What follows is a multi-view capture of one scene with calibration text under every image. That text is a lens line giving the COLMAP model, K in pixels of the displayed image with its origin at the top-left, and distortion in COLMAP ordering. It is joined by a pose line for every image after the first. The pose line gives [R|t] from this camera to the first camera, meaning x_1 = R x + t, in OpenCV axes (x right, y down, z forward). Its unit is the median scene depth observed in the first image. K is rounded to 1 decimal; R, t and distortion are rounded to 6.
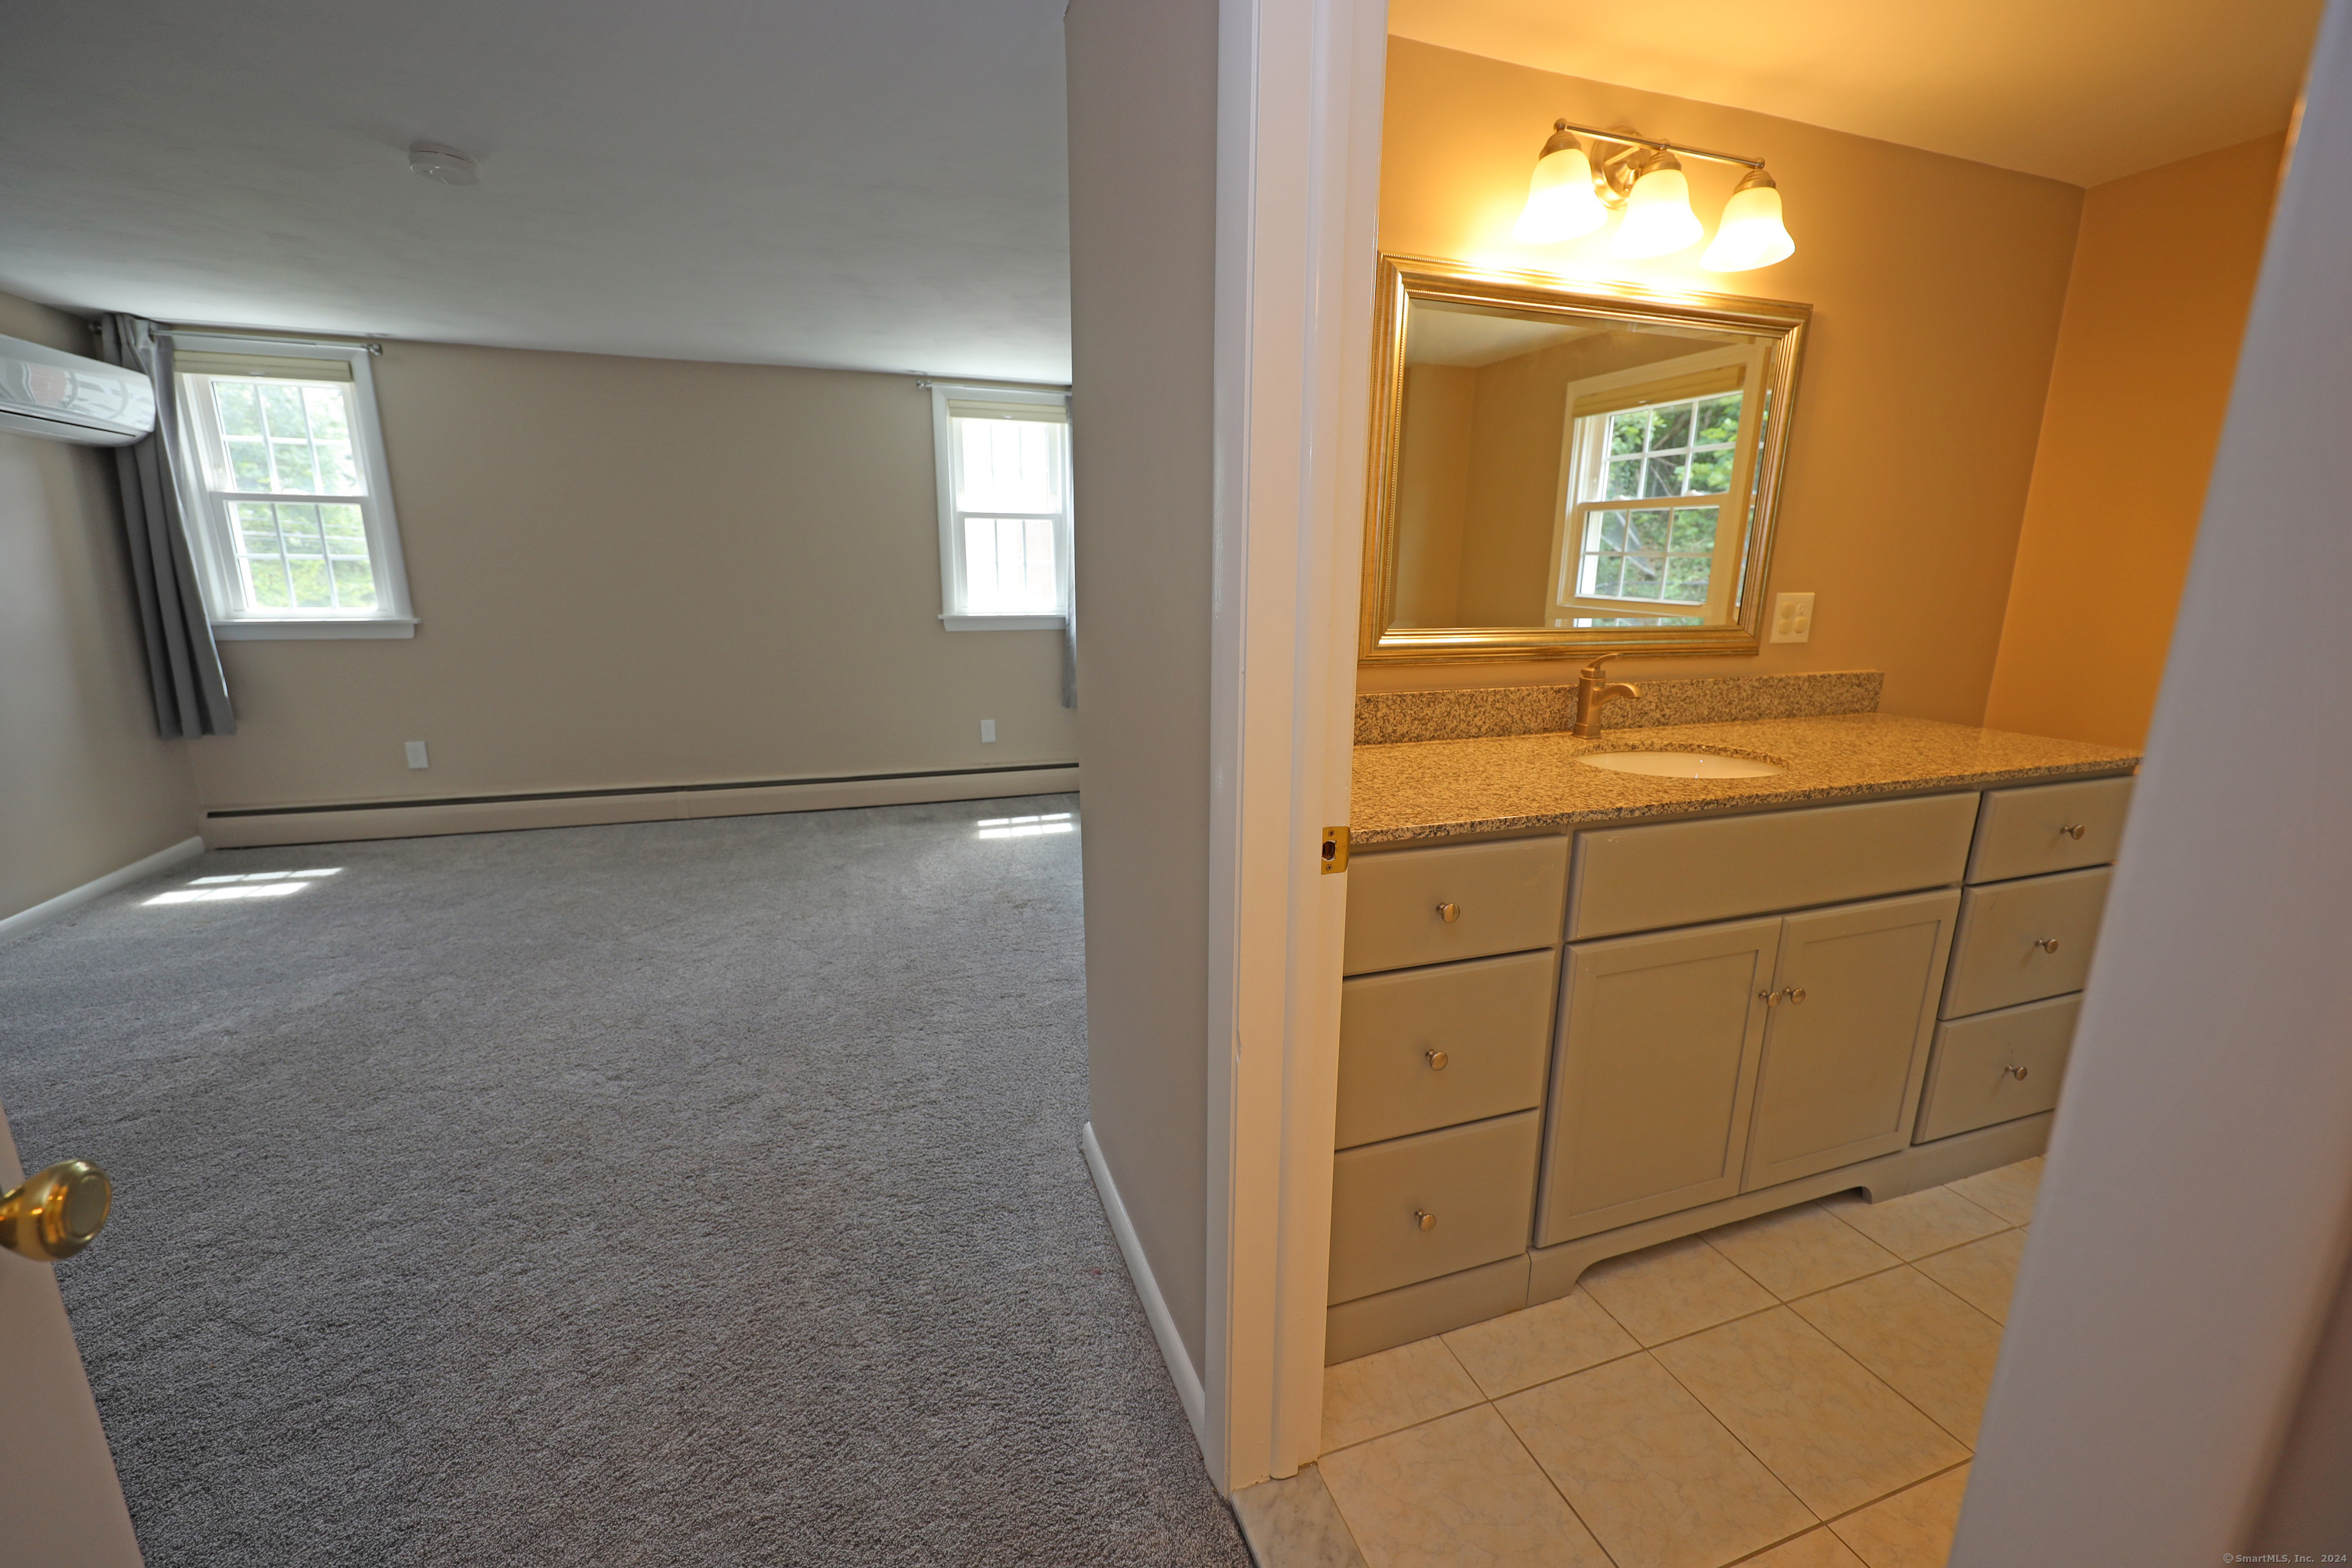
lens RADIAL K [[937.2, 0, 1177.8], [0, 937.2, 787.0], [0, 0, 1]] dist [-0.000146, -0.000162]
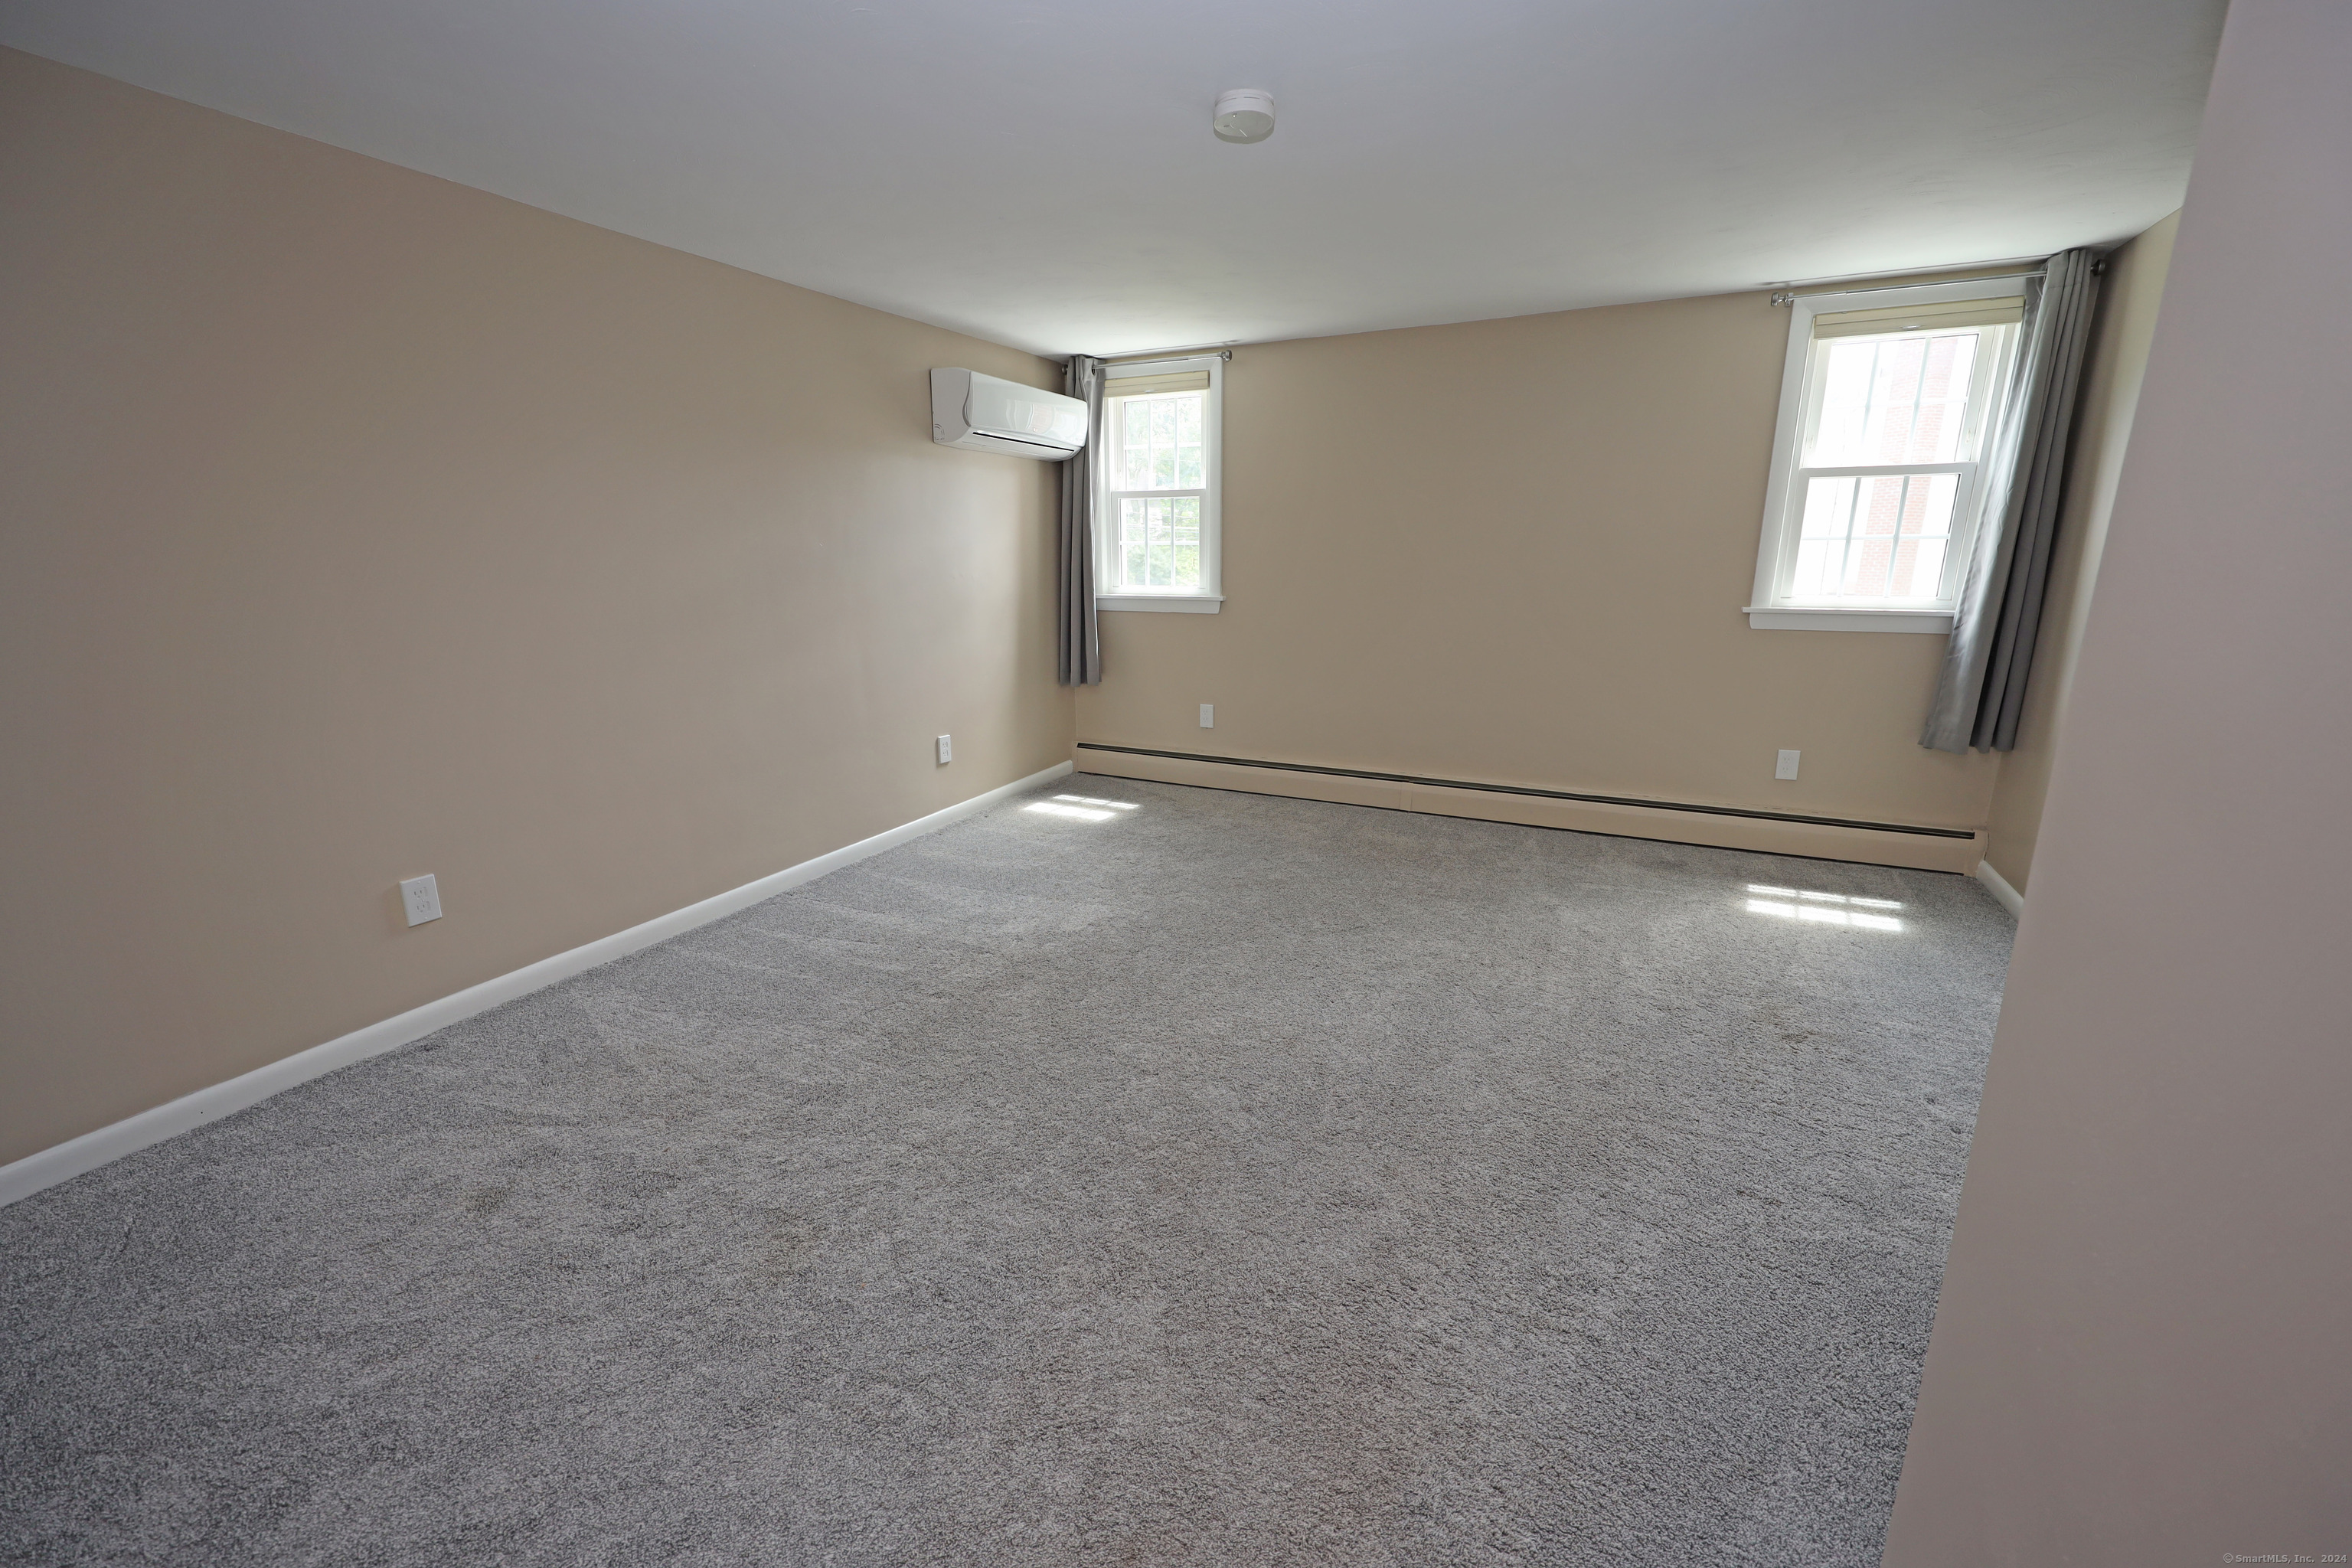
lens RADIAL K [[937.2, 0, 1177.8], [0, 937.2, 787.0], [0, 0, 1]] dist [-0.000146, -0.000162]
pose [[0.711170, 0.162745, -0.683924, -0.048227], [-0.150174, 0.985549, 0.078363, -0.038813], [0.686794, 0.046979, 0.725333, 0.176571]]
